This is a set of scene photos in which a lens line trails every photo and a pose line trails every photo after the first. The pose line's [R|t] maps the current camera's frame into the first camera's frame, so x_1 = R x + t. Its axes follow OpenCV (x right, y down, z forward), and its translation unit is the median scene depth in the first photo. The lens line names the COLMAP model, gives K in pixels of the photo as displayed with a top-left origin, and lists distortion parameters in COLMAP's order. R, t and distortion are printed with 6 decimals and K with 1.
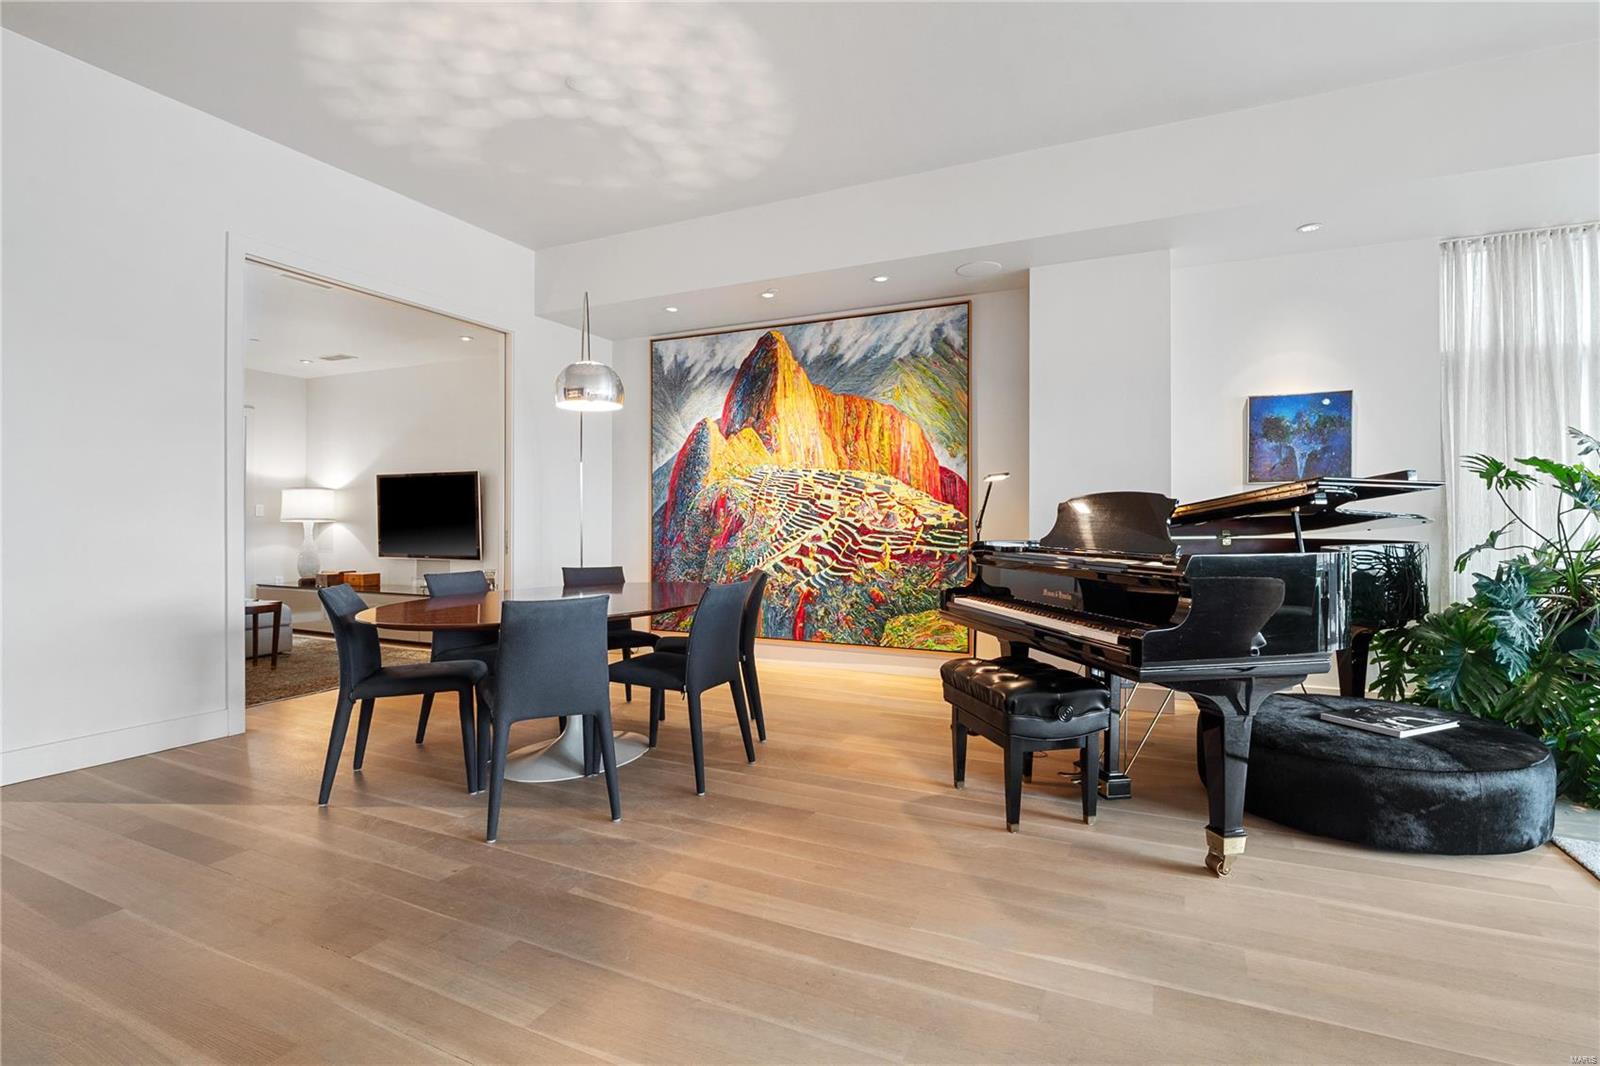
lens RADIAL K [[770.9, 0, 791.5], [0, 770.9, 528.7], [0, 0, 1]] dist [-0.005551, -0.005521]
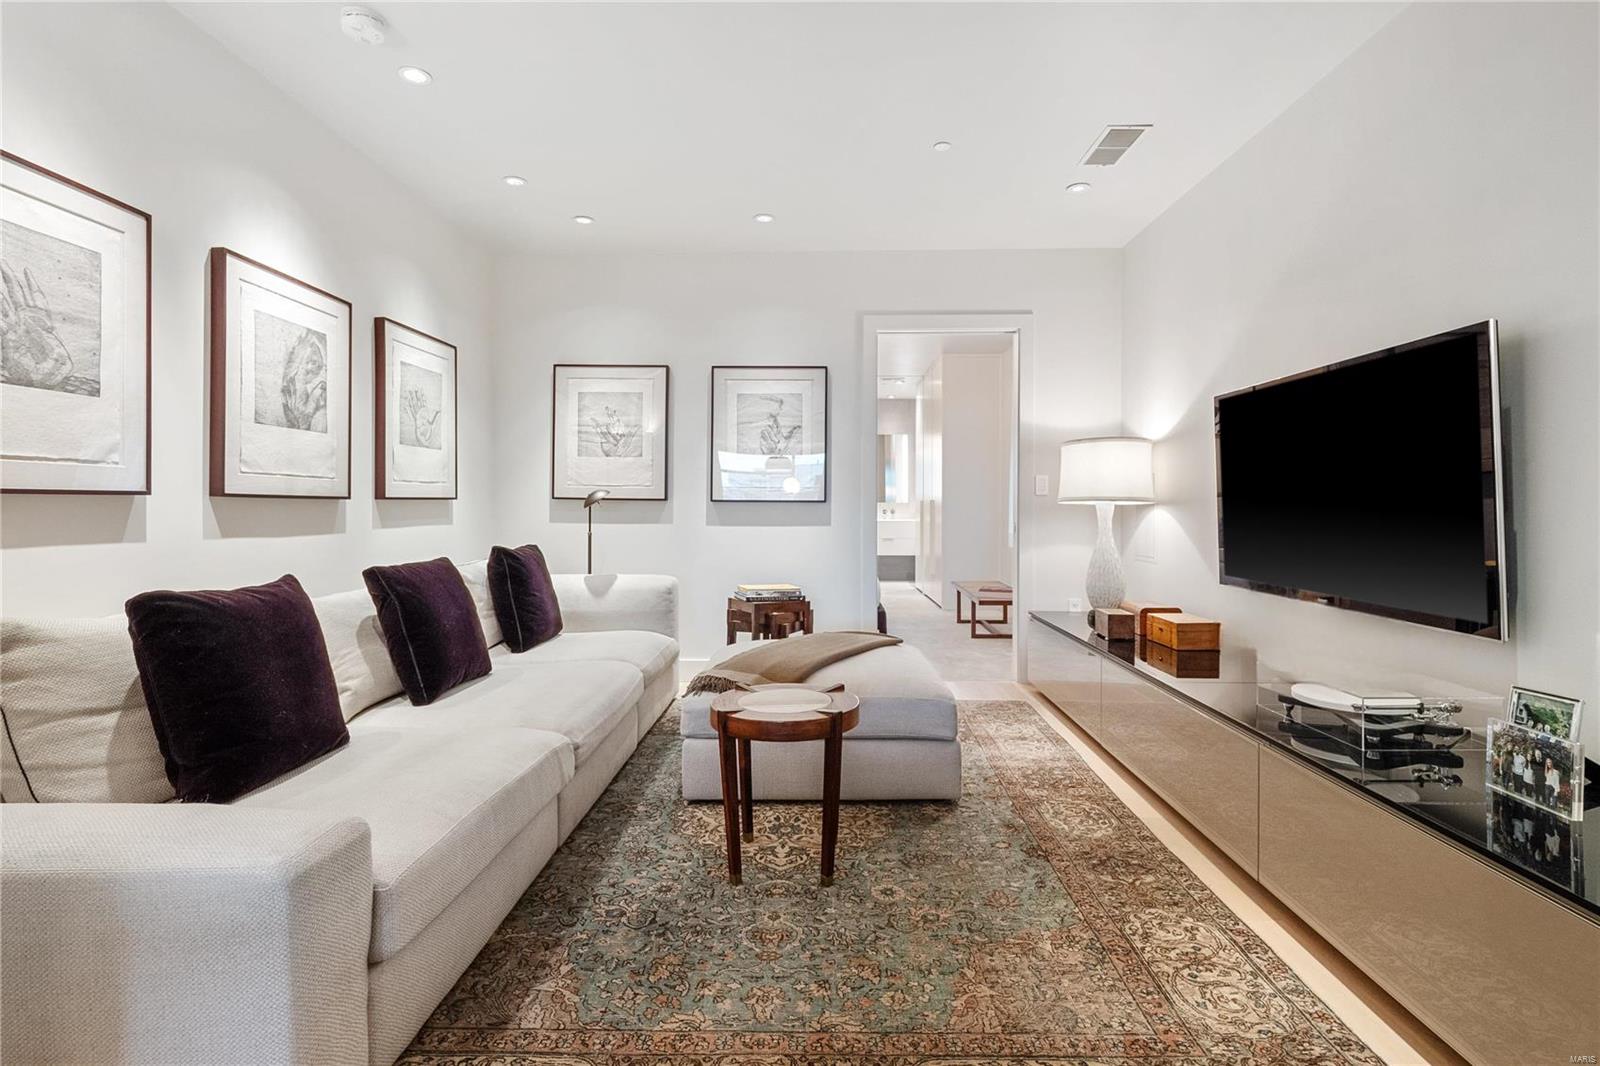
lens RADIAL K [[770.9, 0, 808.9], [0, 770.9, 505.0], [0, 0, 1]] dist [-0.005551, -0.005521]
pose [[0.420353, -0.005249, -0.907346, -0.330770], [-0.001633, 0.999977, -0.006541, -0.006523], [0.907359, 0.004231, 0.420334, 0.838248]]
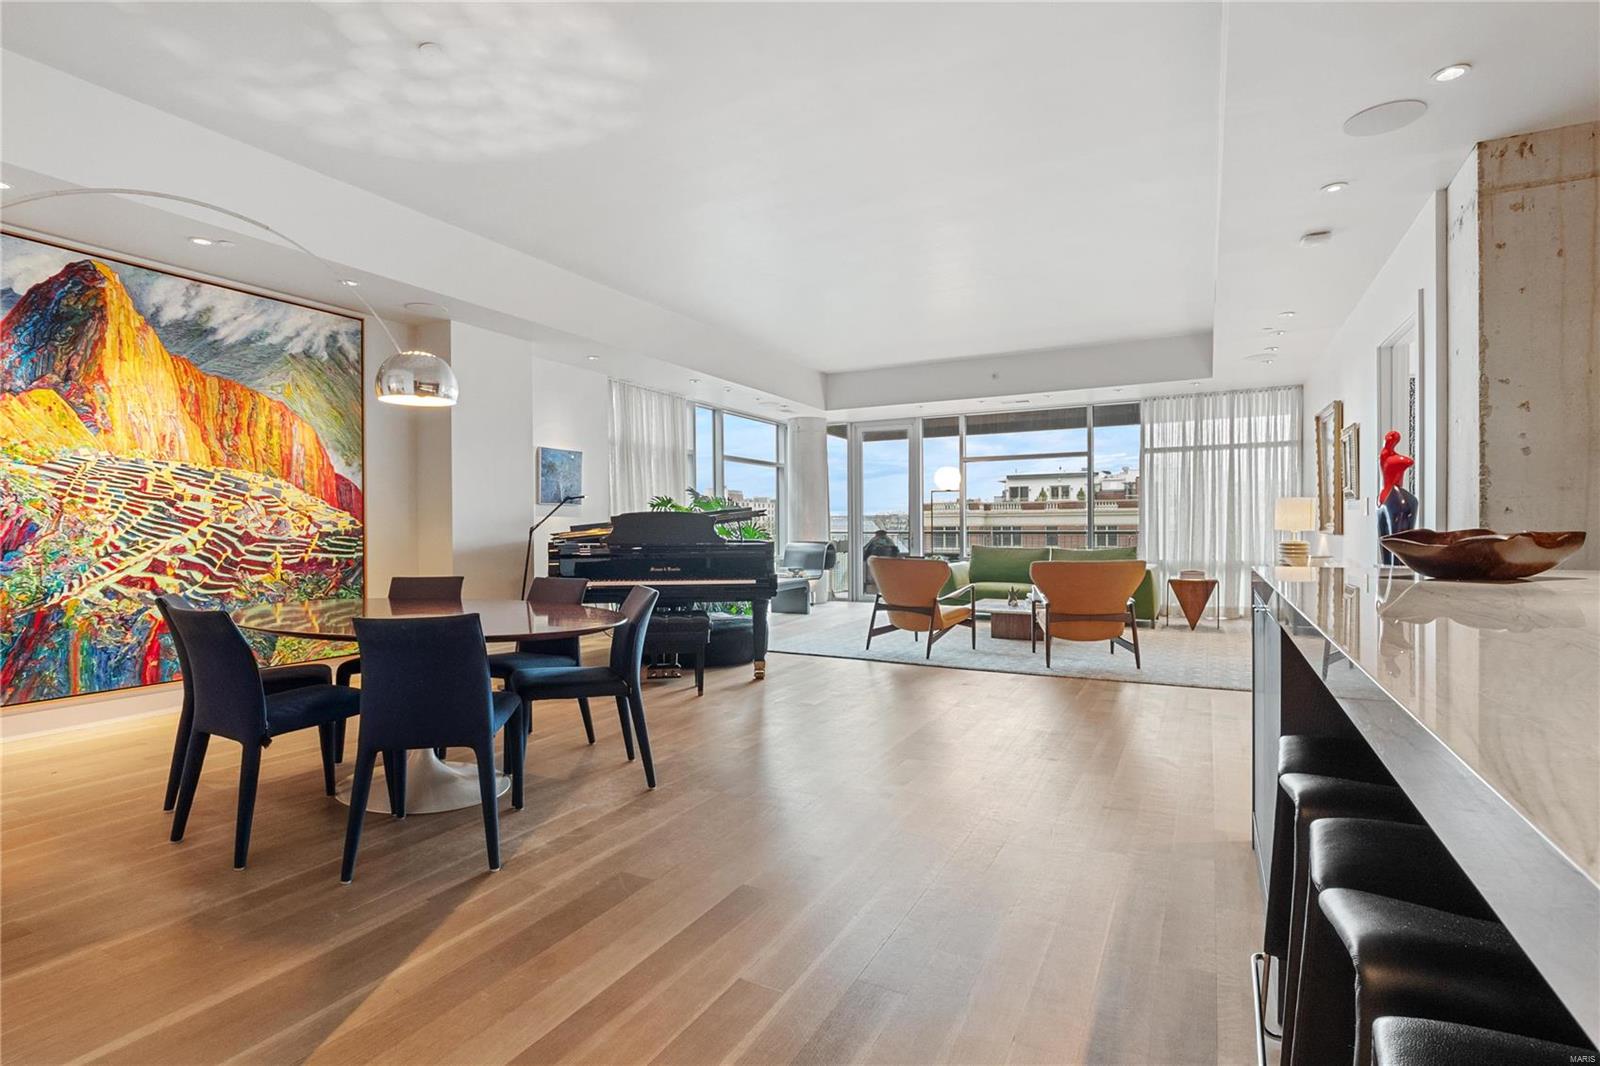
lens RADIAL K [[770.9, 0, 818.3], [0, 770.9, 547.9], [0, 0, 1]] dist [-0.005551, -0.005521]
pose [[0.017624, -0.026042, 0.999505, -0.764484], [0.008866, 0.999626, 0.025888, -0.004057], [-0.999805, 0.008406, 0.017848, 0.337977]]
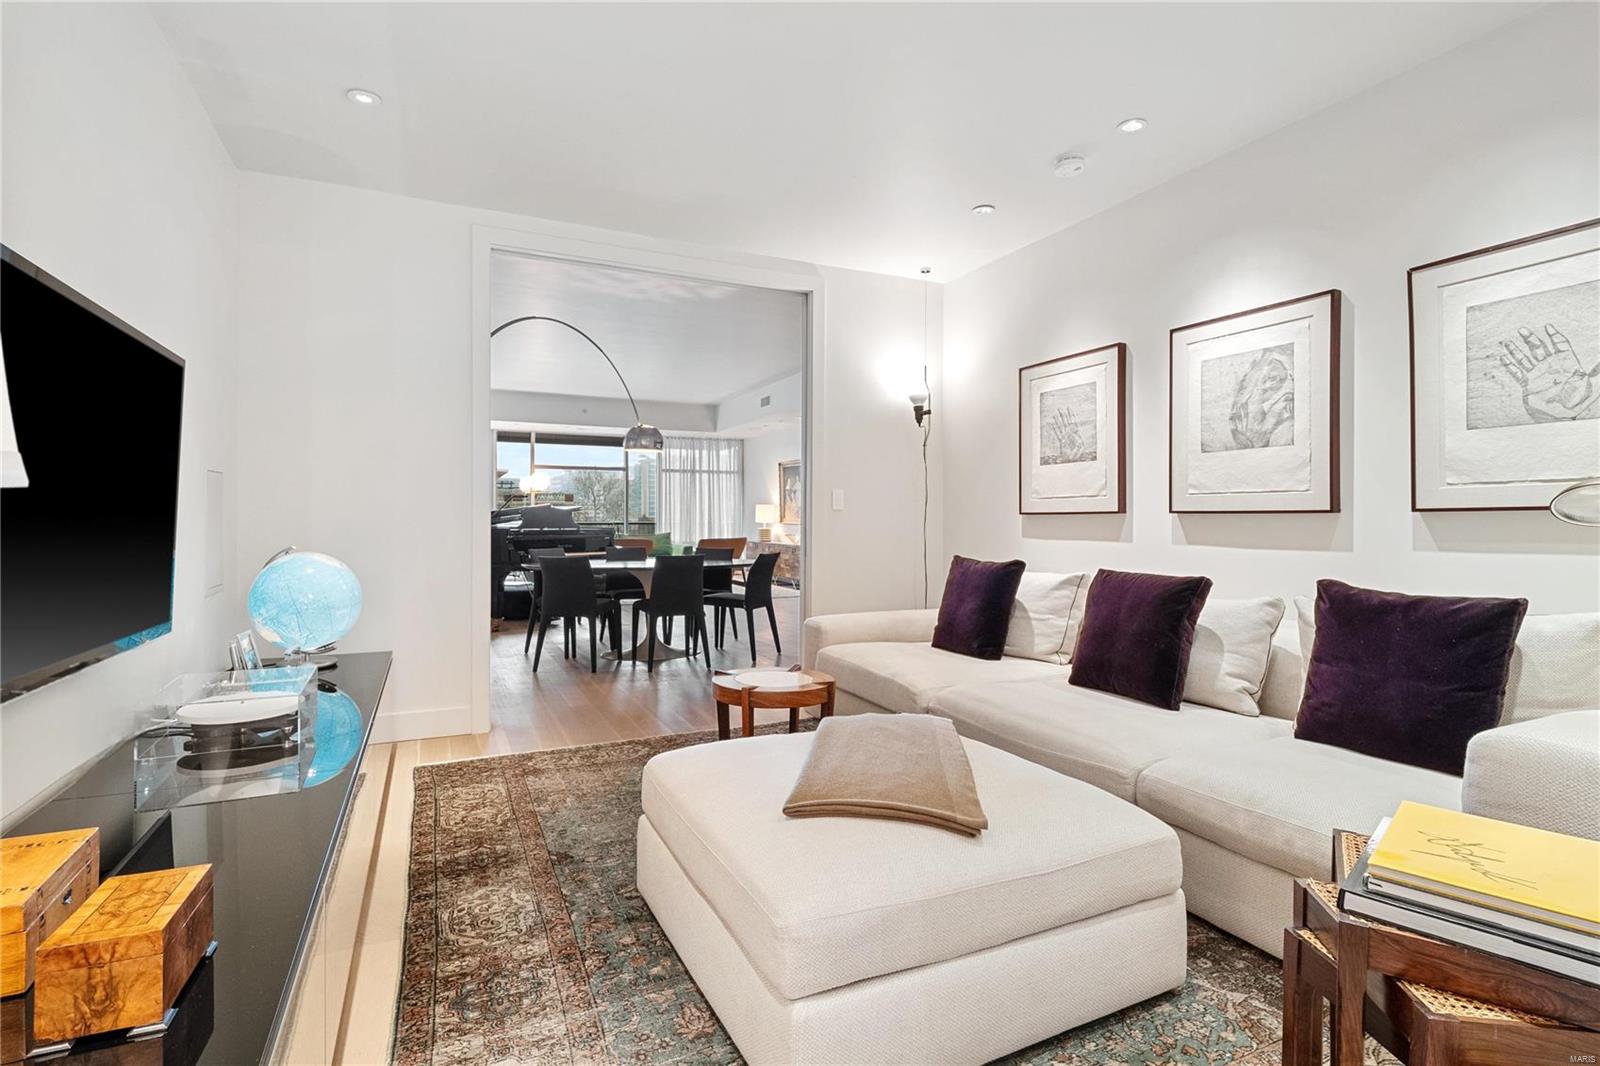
lens RADIAL K [[770.9, 0, 795.1], [0, 770.9, 528.9], [0, 0, 1]] dist [-0.005551, -0.005521]
pose [[-0.778950, -0.011908, 0.626973, -1.044439], [-0.002576, 0.999872, 0.015790, -0.010469], [-0.627081, 0.010684, -0.778881, 1.388354]]
